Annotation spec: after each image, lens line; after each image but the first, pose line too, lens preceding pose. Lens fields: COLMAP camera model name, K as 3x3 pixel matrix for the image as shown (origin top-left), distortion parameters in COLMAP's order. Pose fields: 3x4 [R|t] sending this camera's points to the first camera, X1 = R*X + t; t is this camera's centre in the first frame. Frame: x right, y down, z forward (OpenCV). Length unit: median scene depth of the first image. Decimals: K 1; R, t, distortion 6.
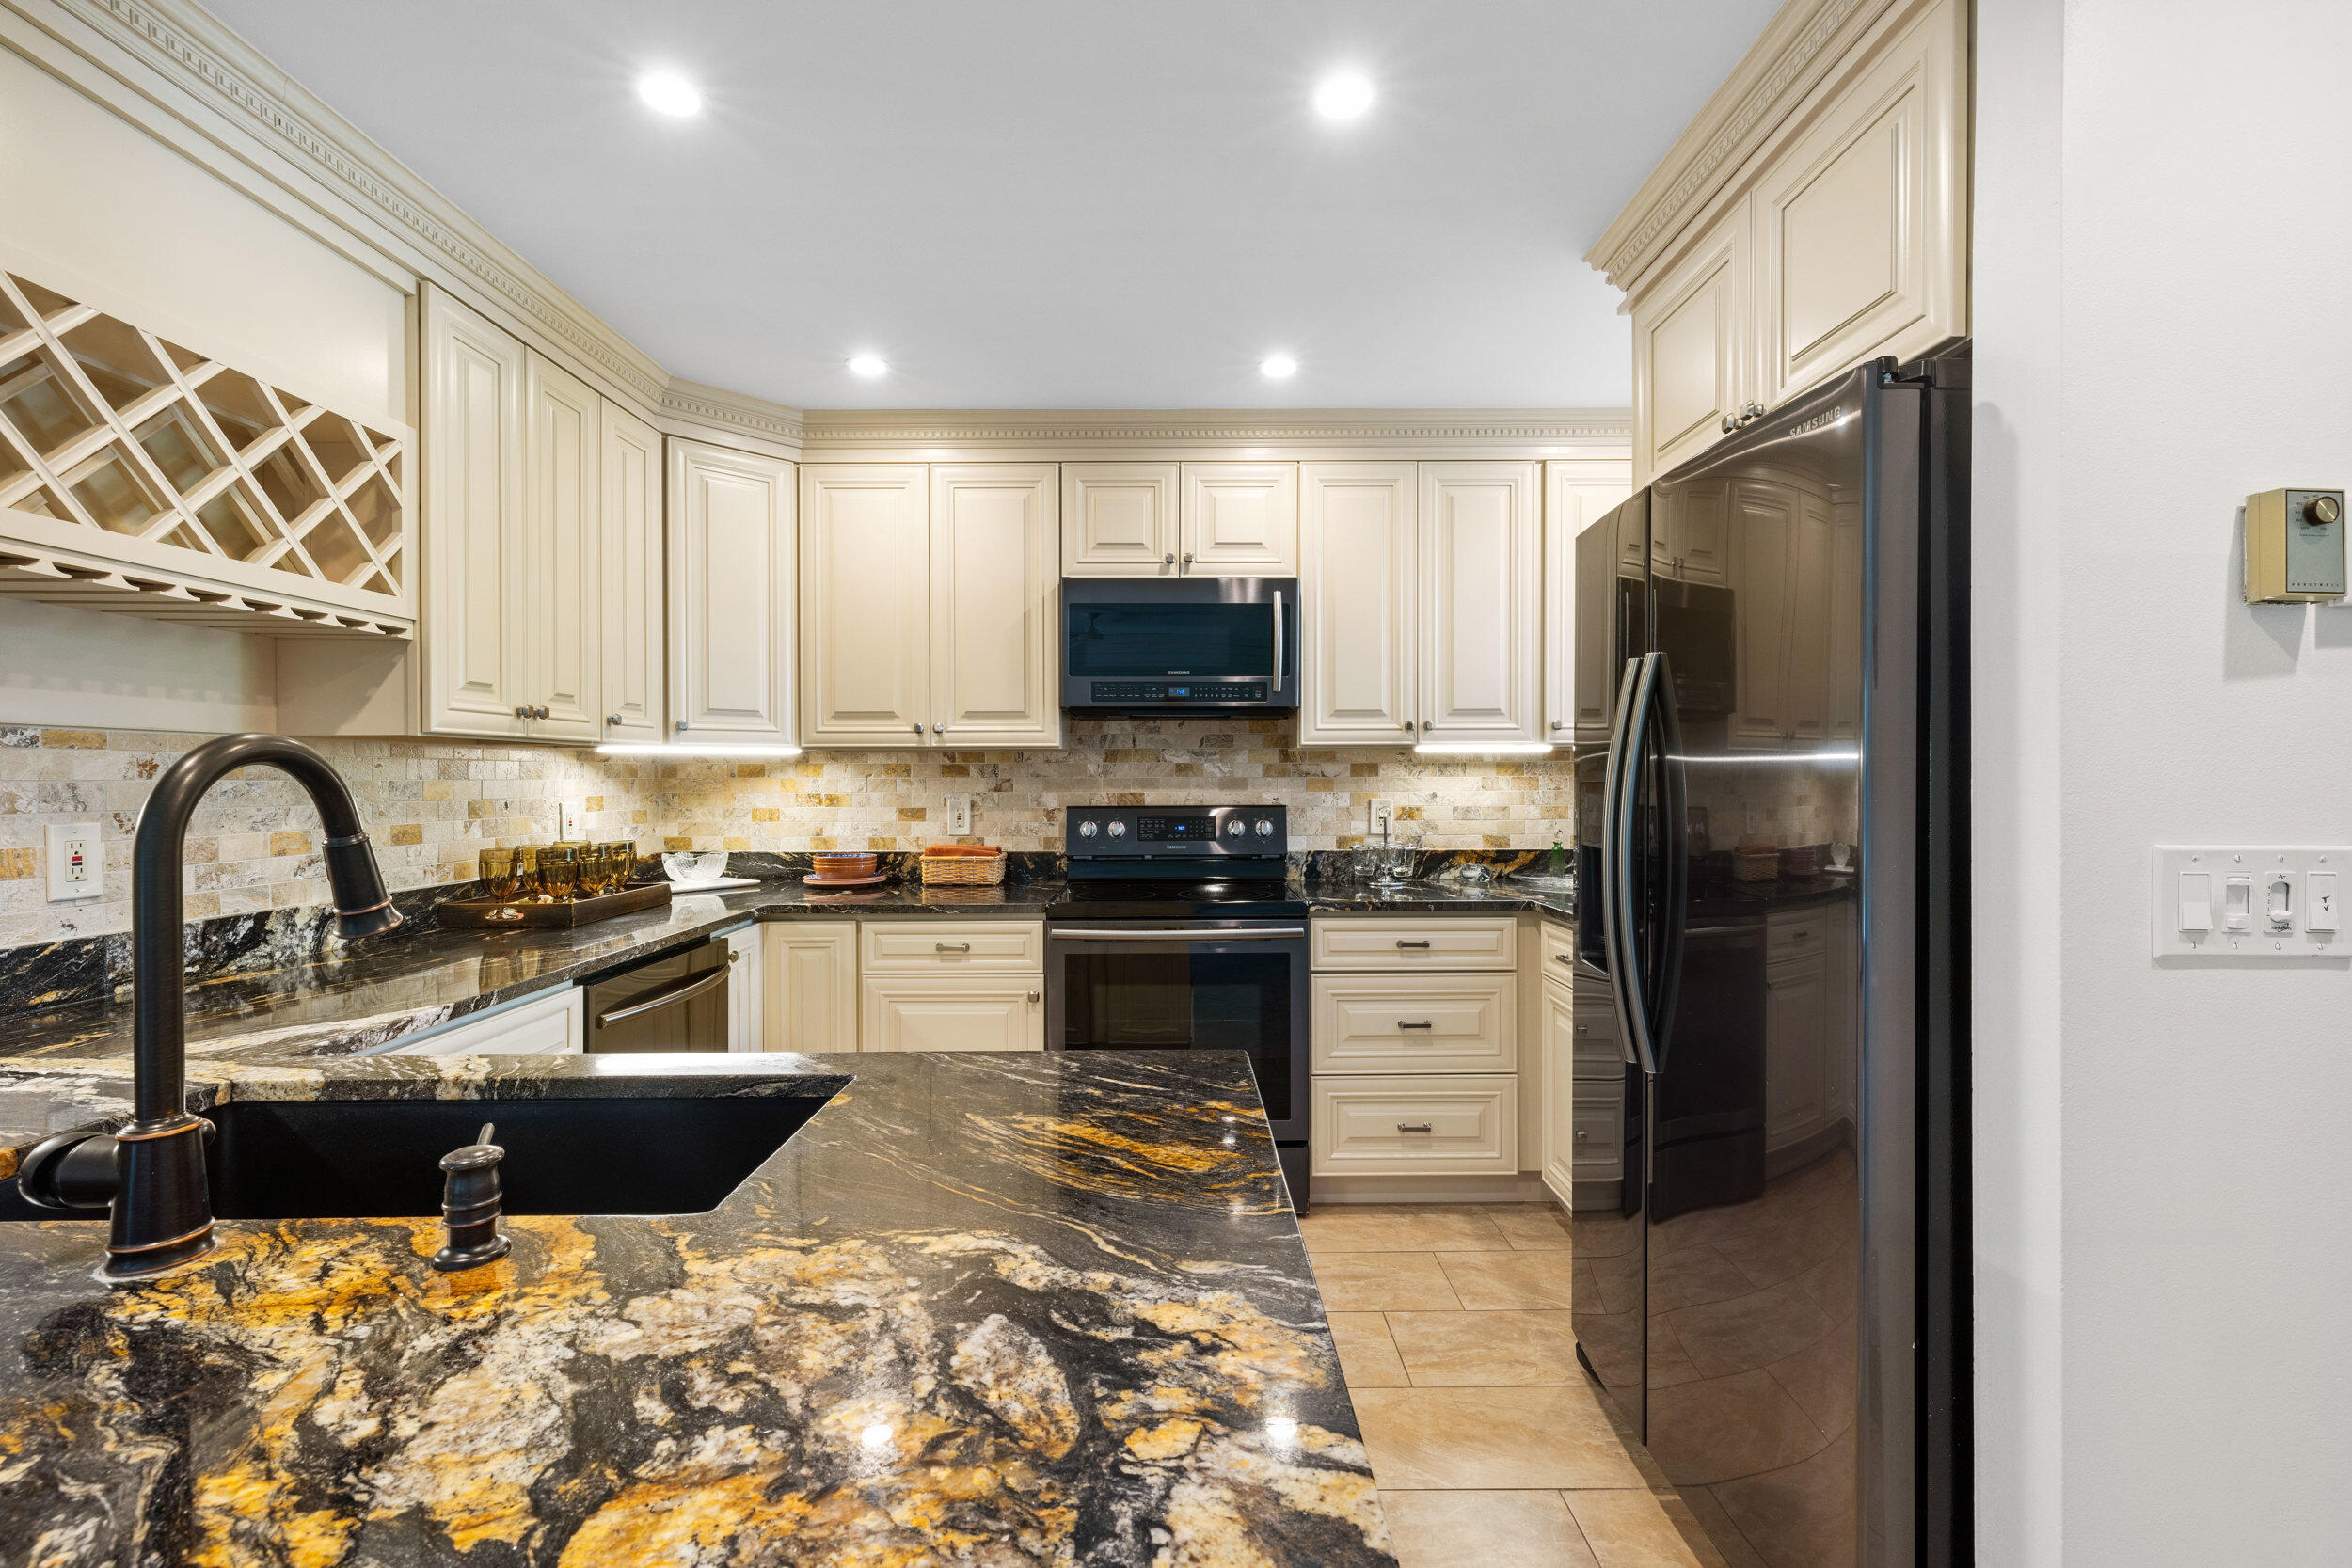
lens RADIAL K [[1067.8, 0, 1176.0], [0, 1067.8, 784.0], [0, 0, 1]] dist [-0.000299, -0.000015]
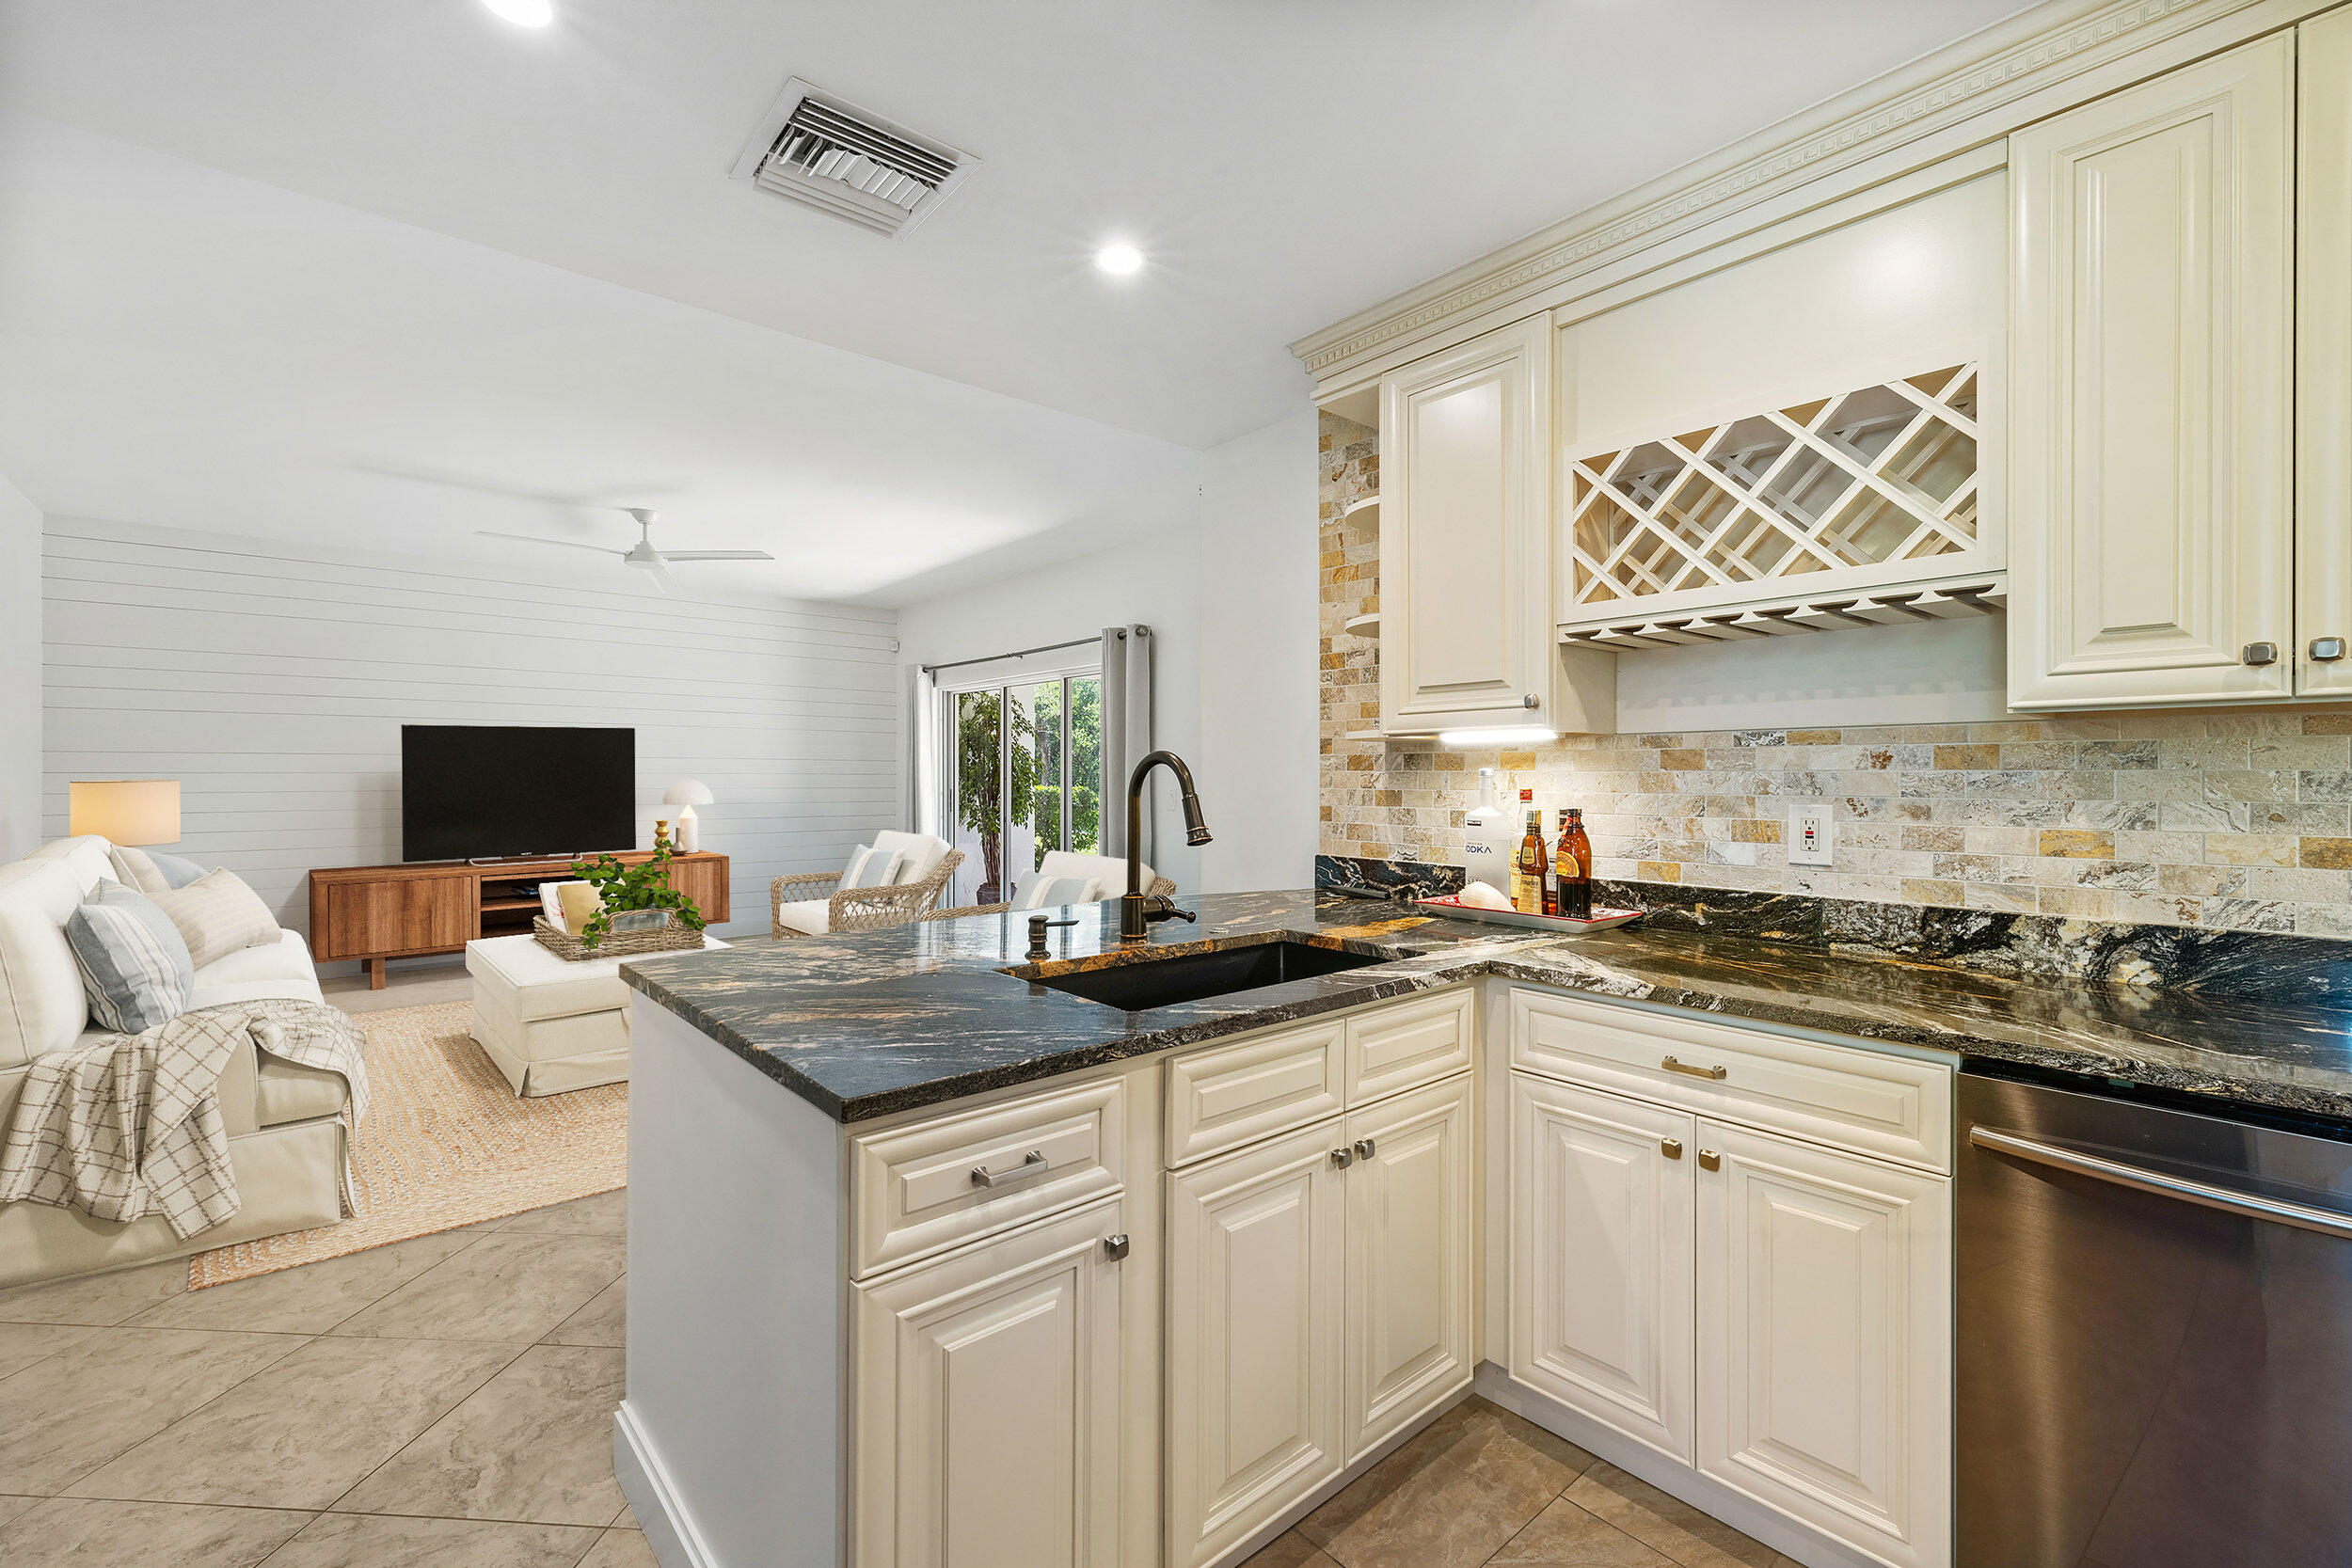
lens RADIAL K [[989.0, 0, 1176.4], [0, 989.0, 774.1], [0, 0, 1]] dist [-0.000582, -0.000023]
pose [[-0.757520, 0.000220, -0.652812, 0.282026], [-0.004494, 0.999974, 0.005552, -0.002006], [0.652796, 0.007140, -0.757500, 1.348762]]
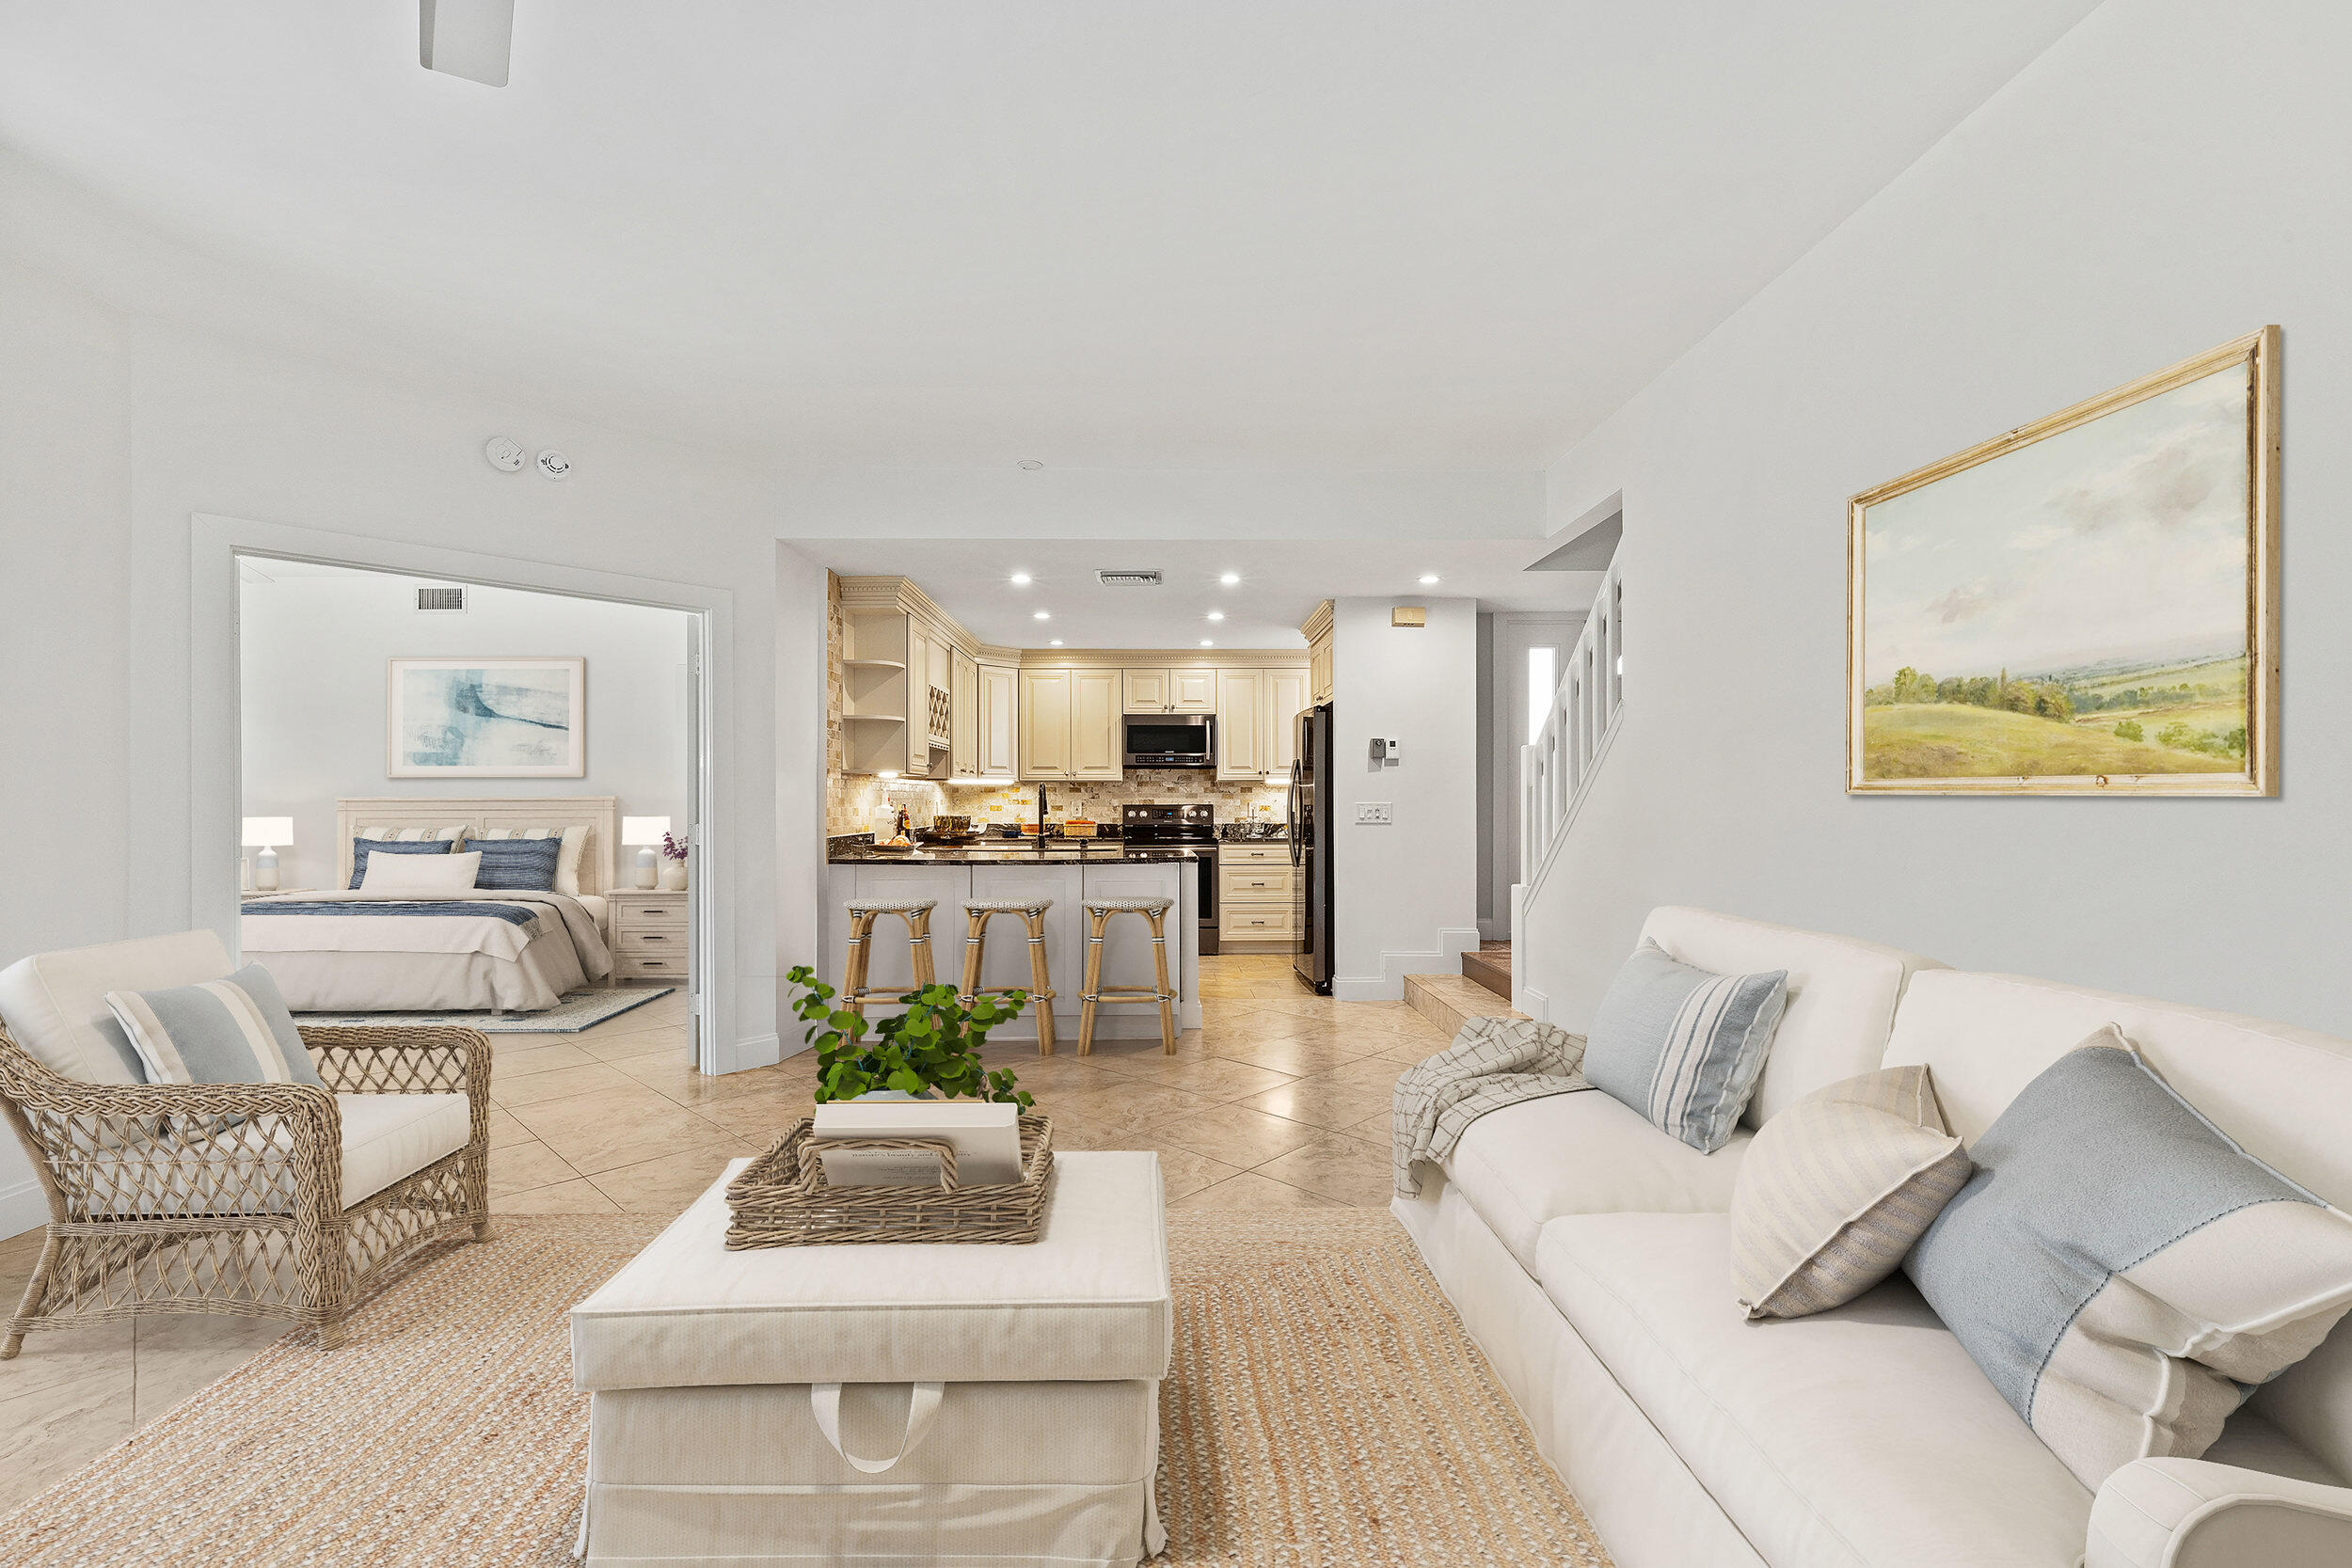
lens RADIAL K [[1067.8, 0, 1176.0], [0, 1067.8, 784.0], [0, 0, 1]] dist [-0.000299, -0.000015]
pose [[0.999733, 0.001369, 0.023083, -0.037478], [-0.000958, 0.999841, -0.017803, 0.016613], [-0.023103, 0.017776, 0.999575, -1.425026]]
